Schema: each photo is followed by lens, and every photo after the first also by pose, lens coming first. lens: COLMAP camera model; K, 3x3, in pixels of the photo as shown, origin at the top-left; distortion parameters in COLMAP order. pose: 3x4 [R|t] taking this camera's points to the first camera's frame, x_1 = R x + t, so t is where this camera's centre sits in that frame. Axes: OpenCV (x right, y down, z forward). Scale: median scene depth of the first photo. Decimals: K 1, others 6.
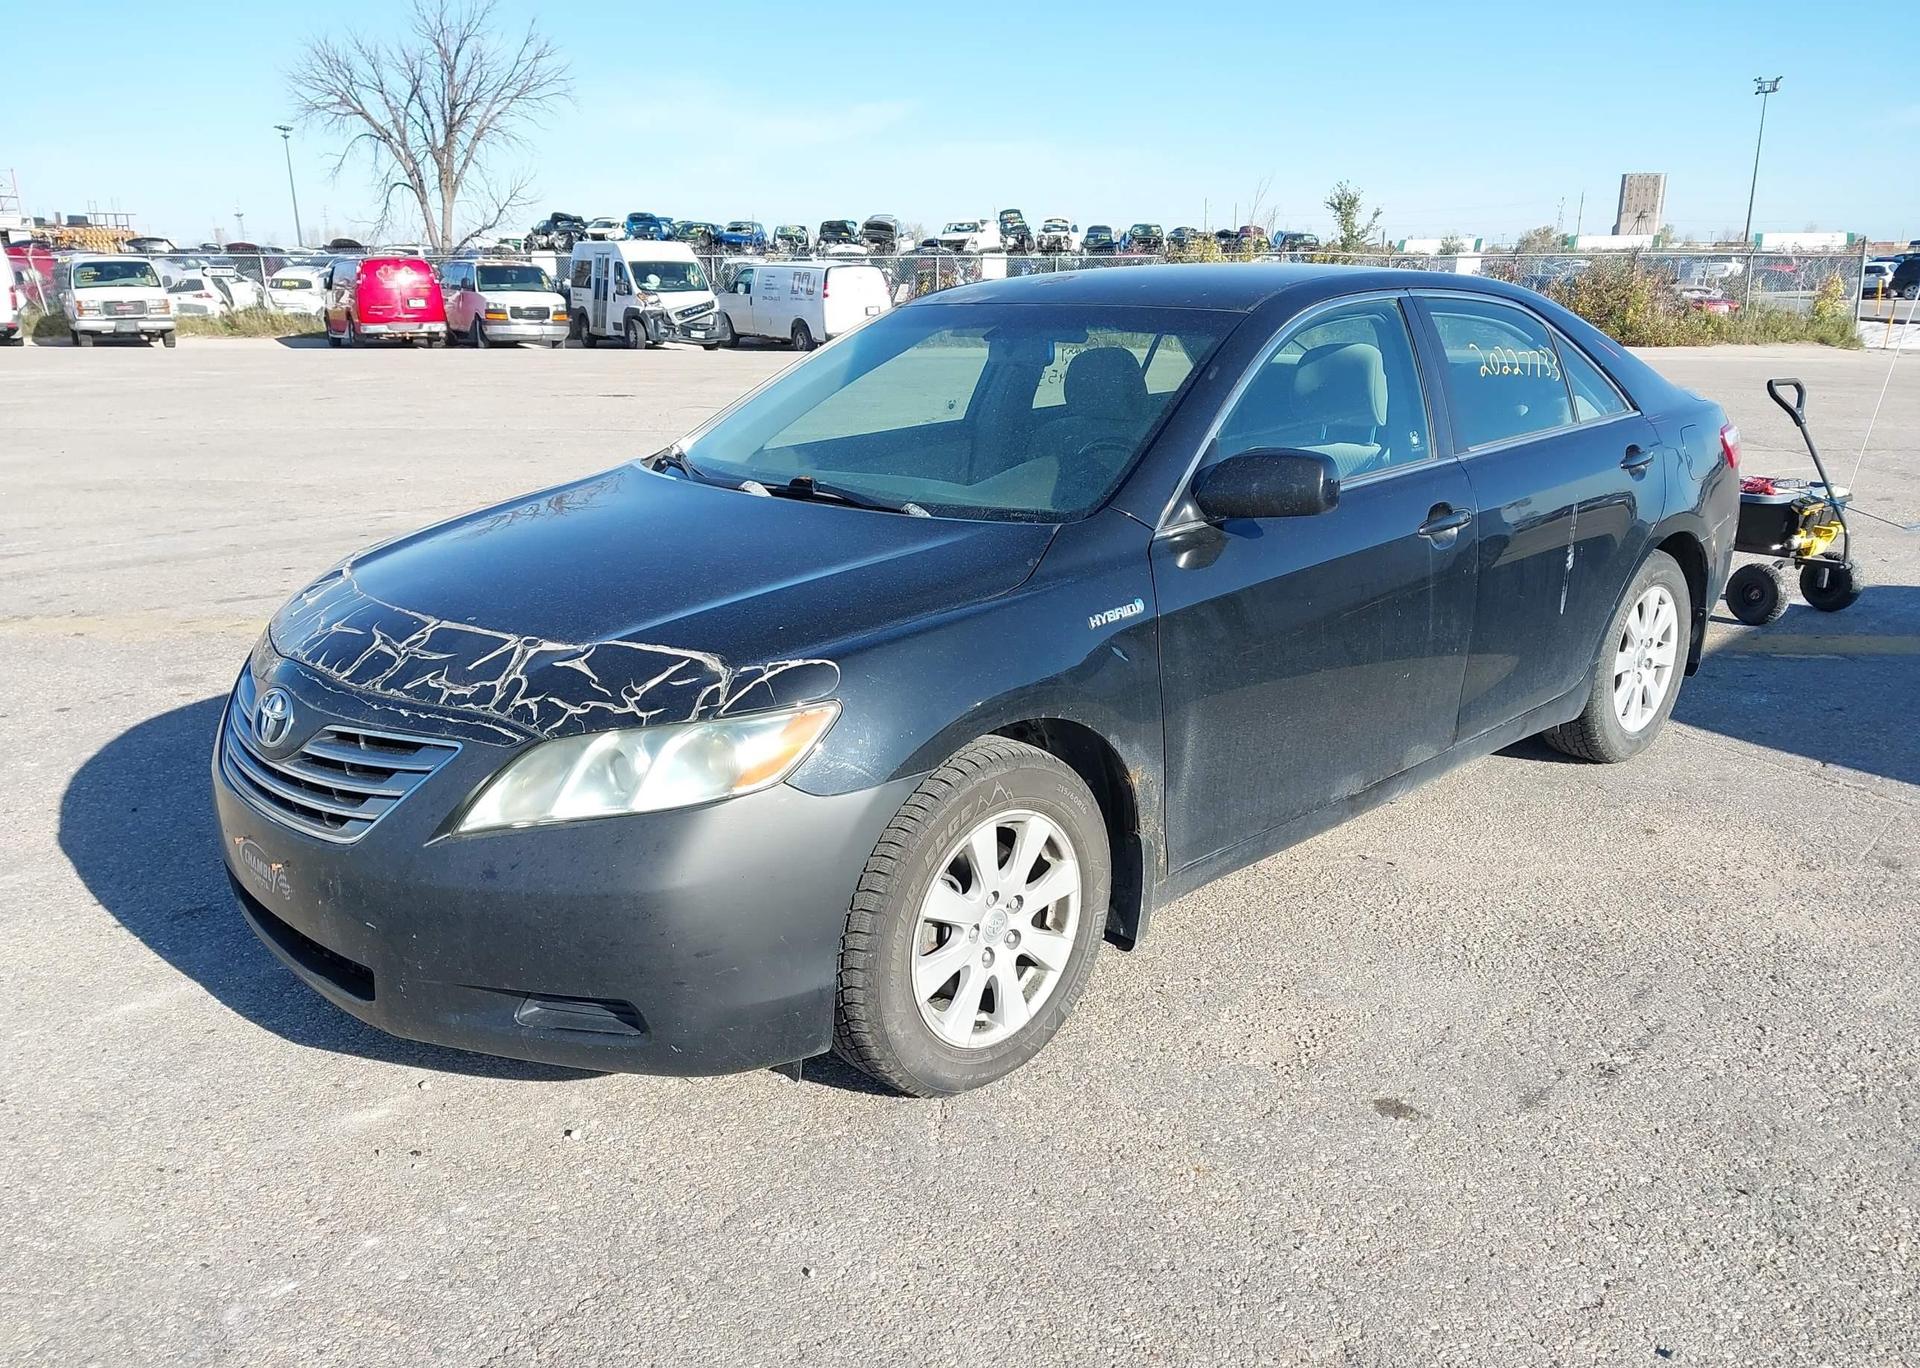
lens RADIAL K [[1500.8, 0, 960.5], [0, 1500.8, 705.1], [0, 0, 1]] dist [0.037731, -0.049999]
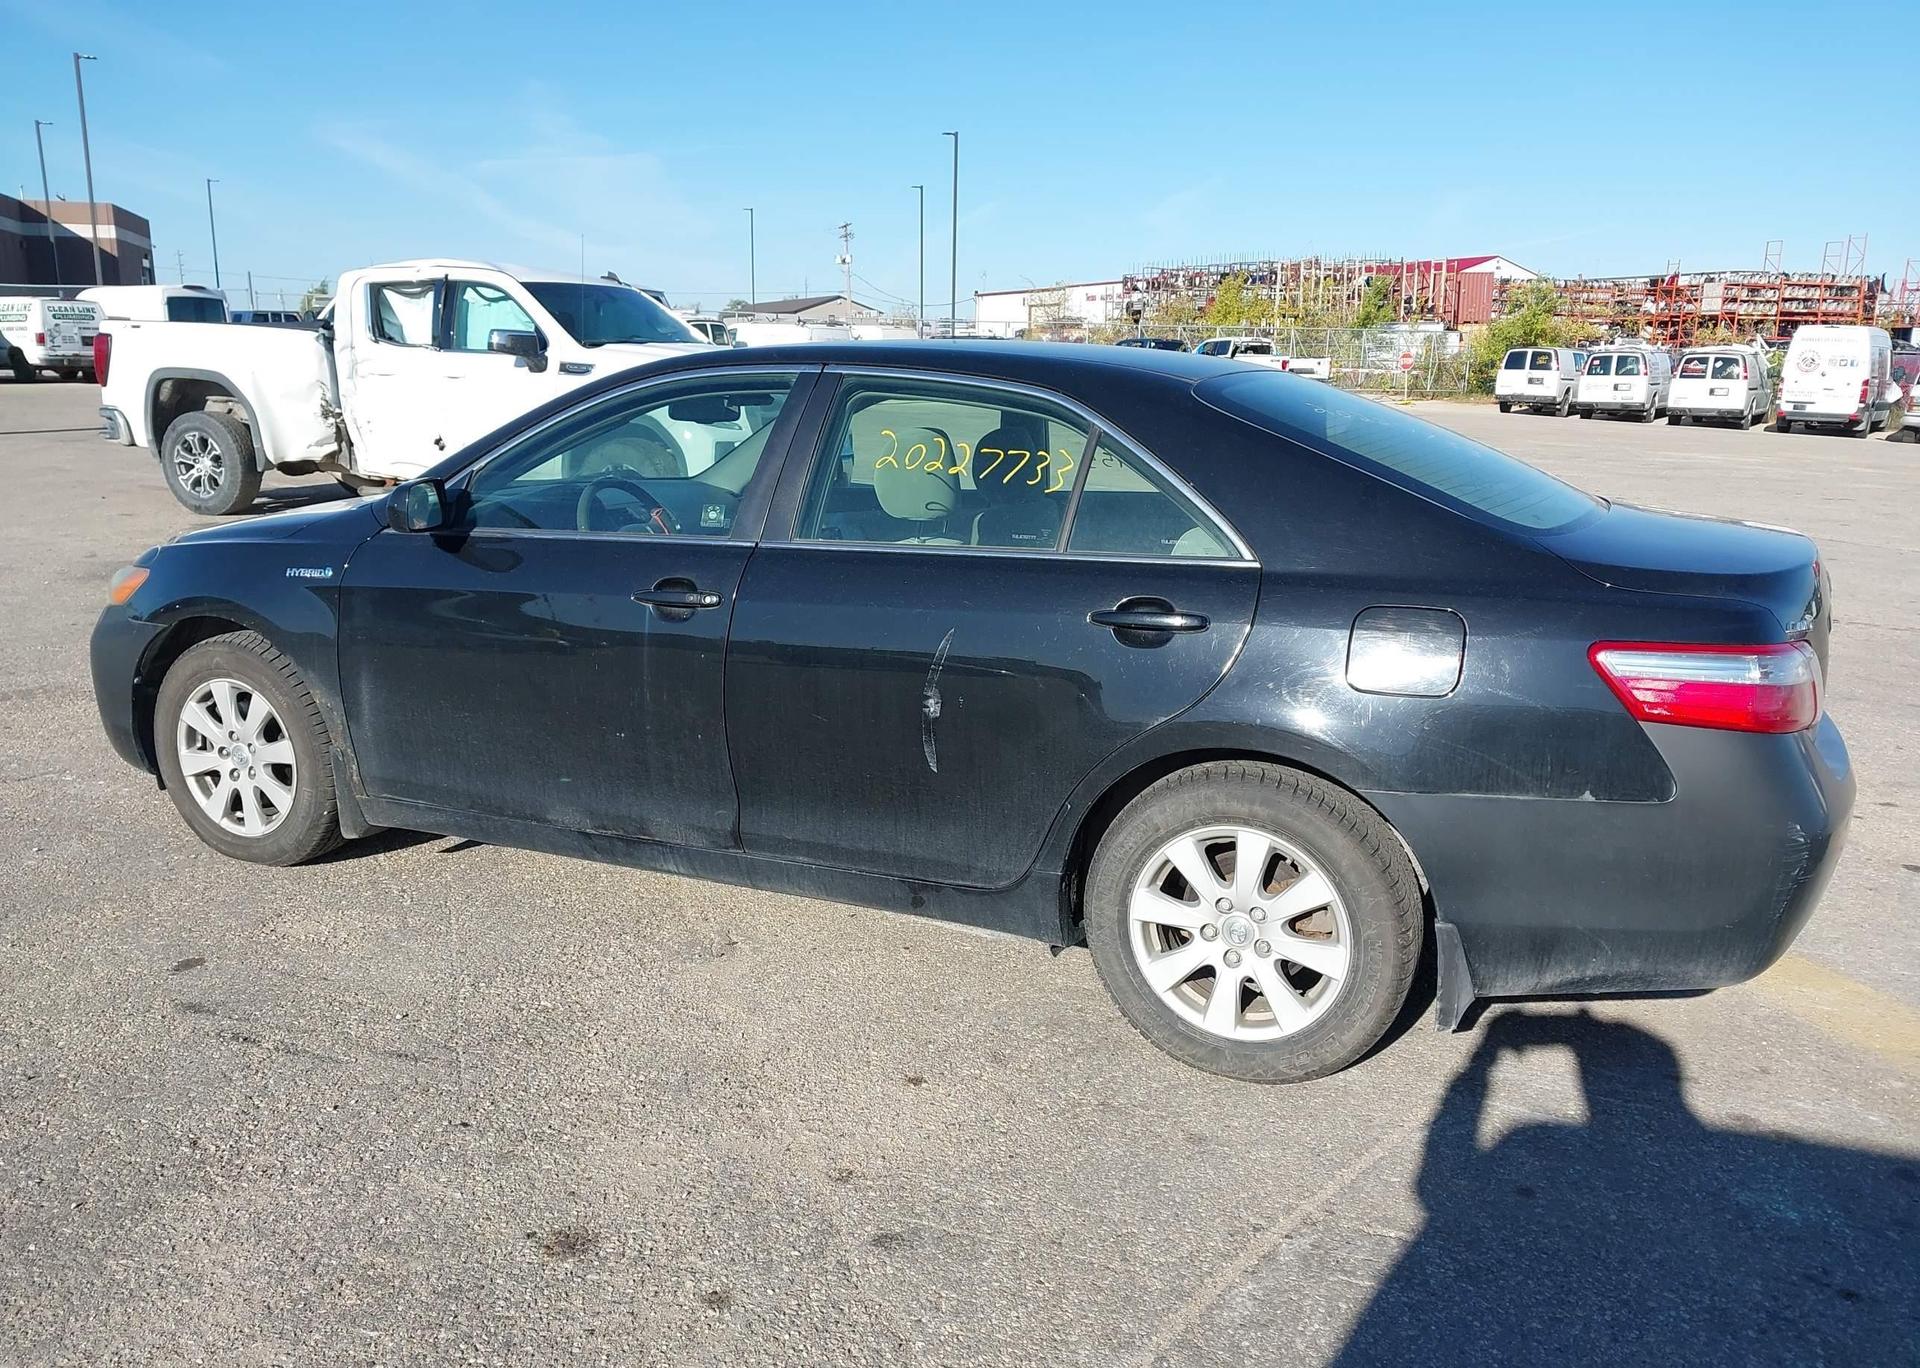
lens RADIAL K [[1500.8, 0, 950.7], [0, 1500.8, 717.1], [0, 0, 1]] dist [0.037731, -0.049999]
pose [[0.362861, 0.229526, -0.903133, 0.125378], [-0.276548, 0.952051, 0.130846, -0.021899], [0.889861, 0.202281, 0.408937, 0.076341]]
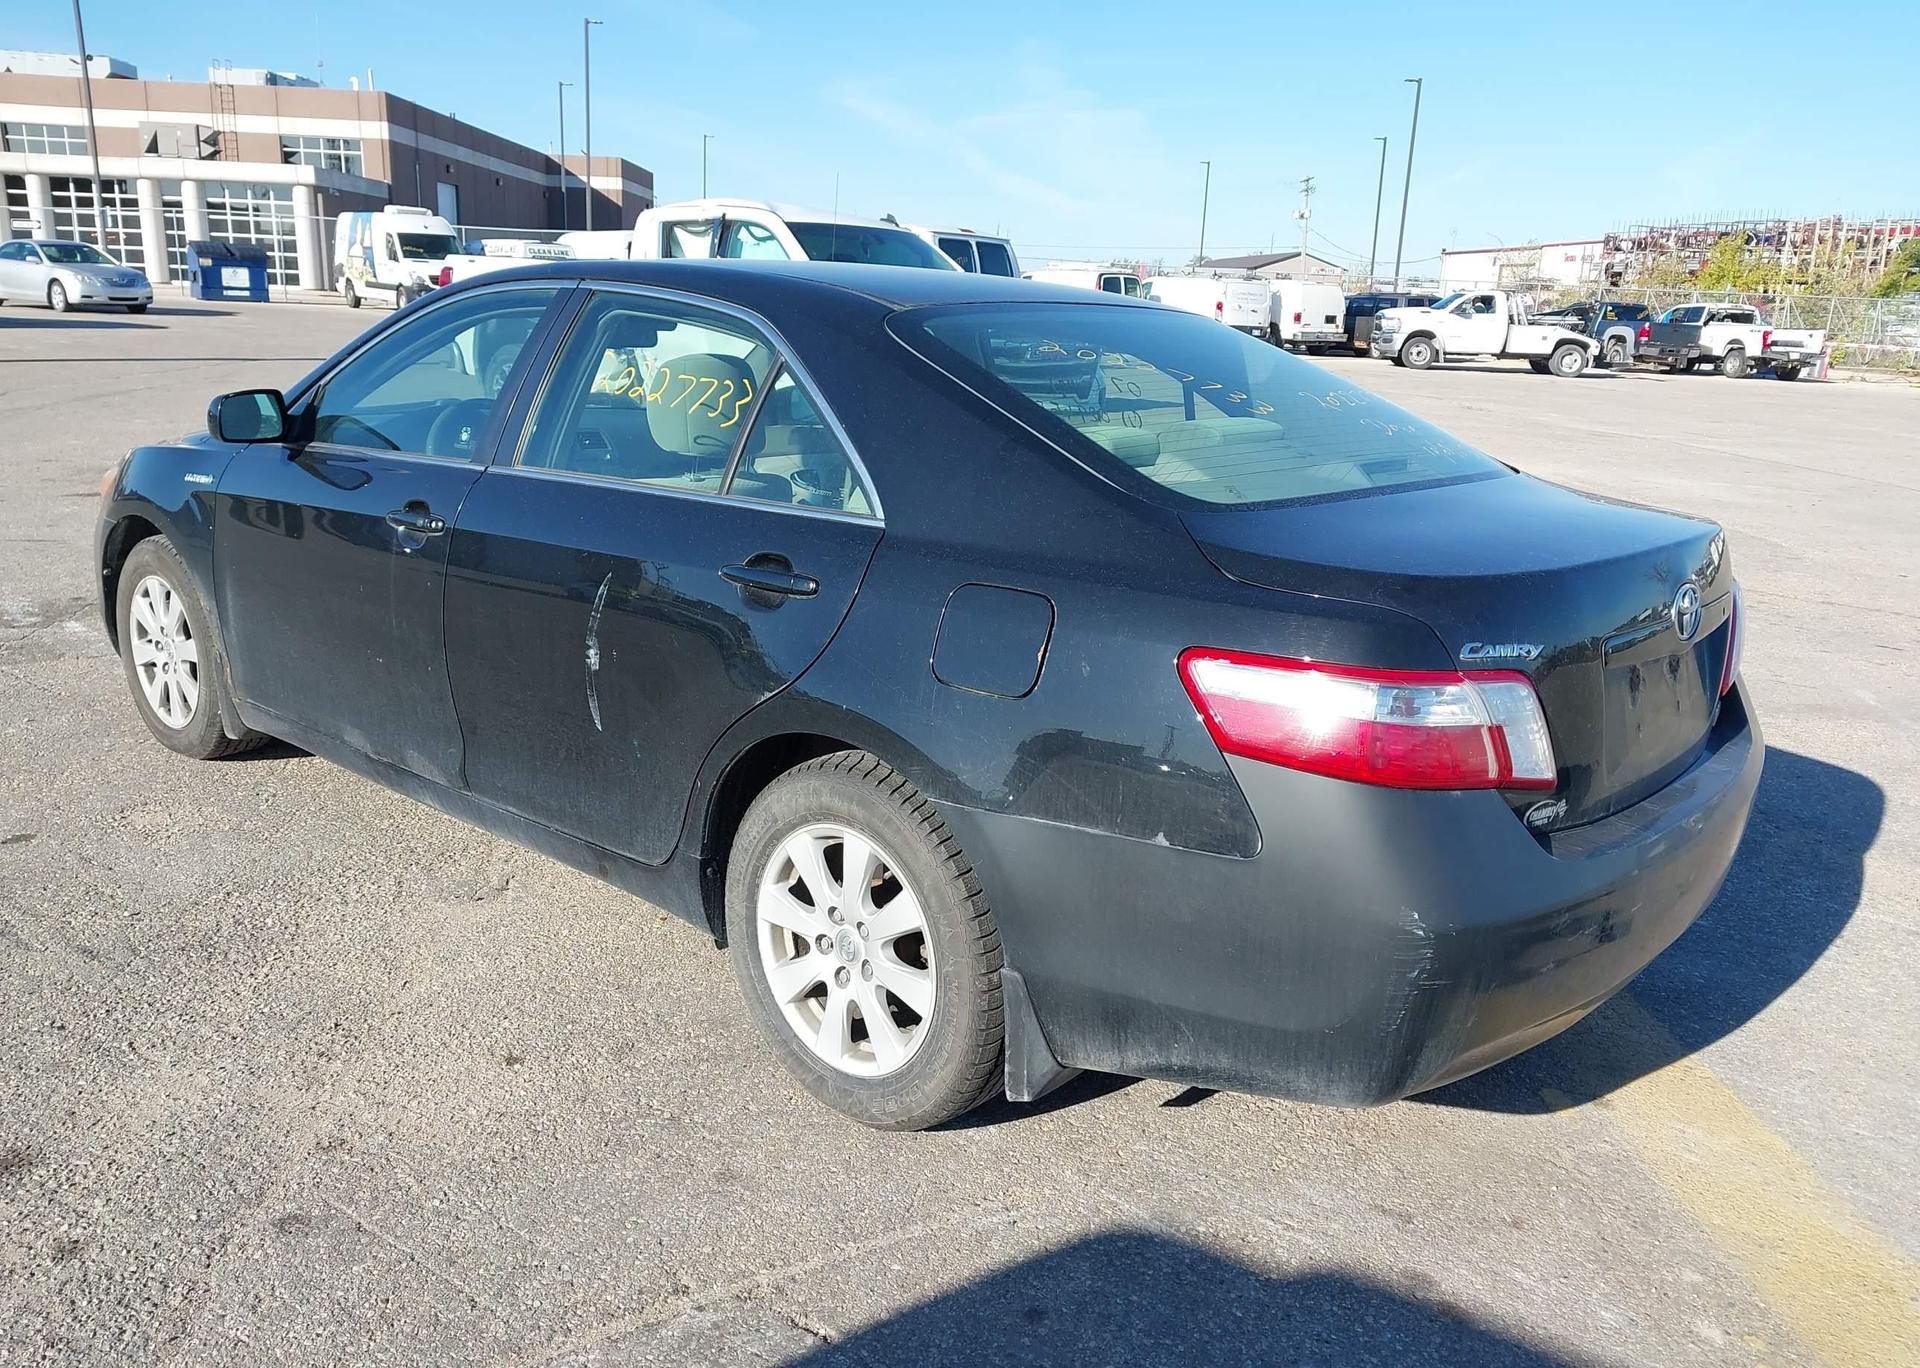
lens RADIAL K [[1500.8, 0, 954.5], [0, 1500.8, 716.6], [0, 0, 1]] dist [0.037731, -0.049999]
pose [[0.076577, 0.275878, -0.958137, 0.124727], [-0.317832, 0.917582, 0.238799, -0.033152], [0.945050, 0.286241, 0.157949, 0.117916]]
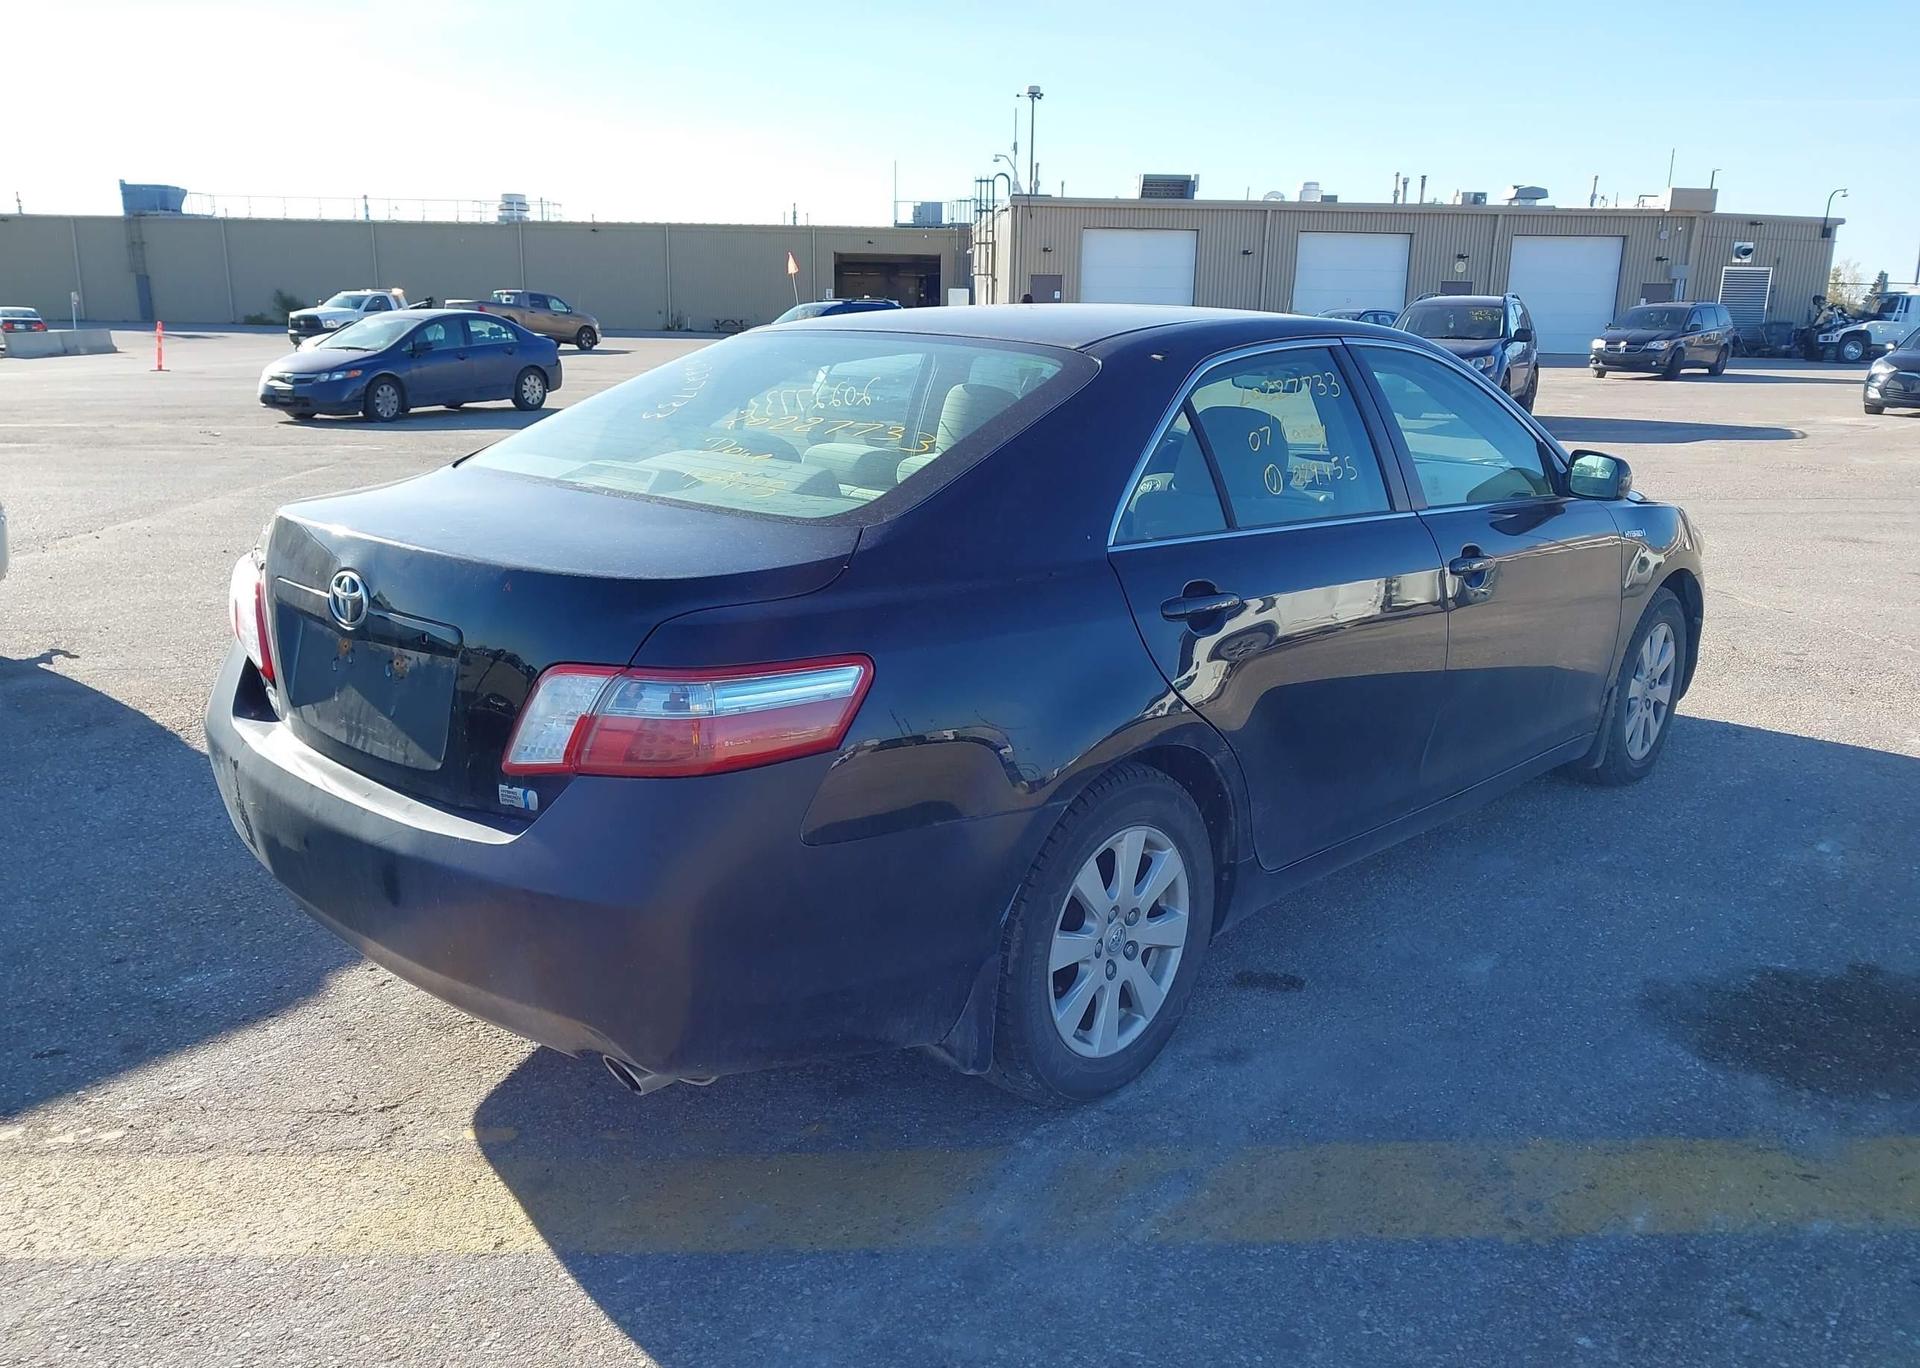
lens RADIAL K [[1500.8, 0, 948.9], [0, 1500.8, 679.6], [0, 0, 1]] dist [0.037731, -0.049999]
pose [[-0.998524, 0.000519, -0.054307, 0.037258], [-0.026647, 0.866627, 0.498245, -0.064264], [0.047323, 0.498957, -0.865334, 0.222310]]
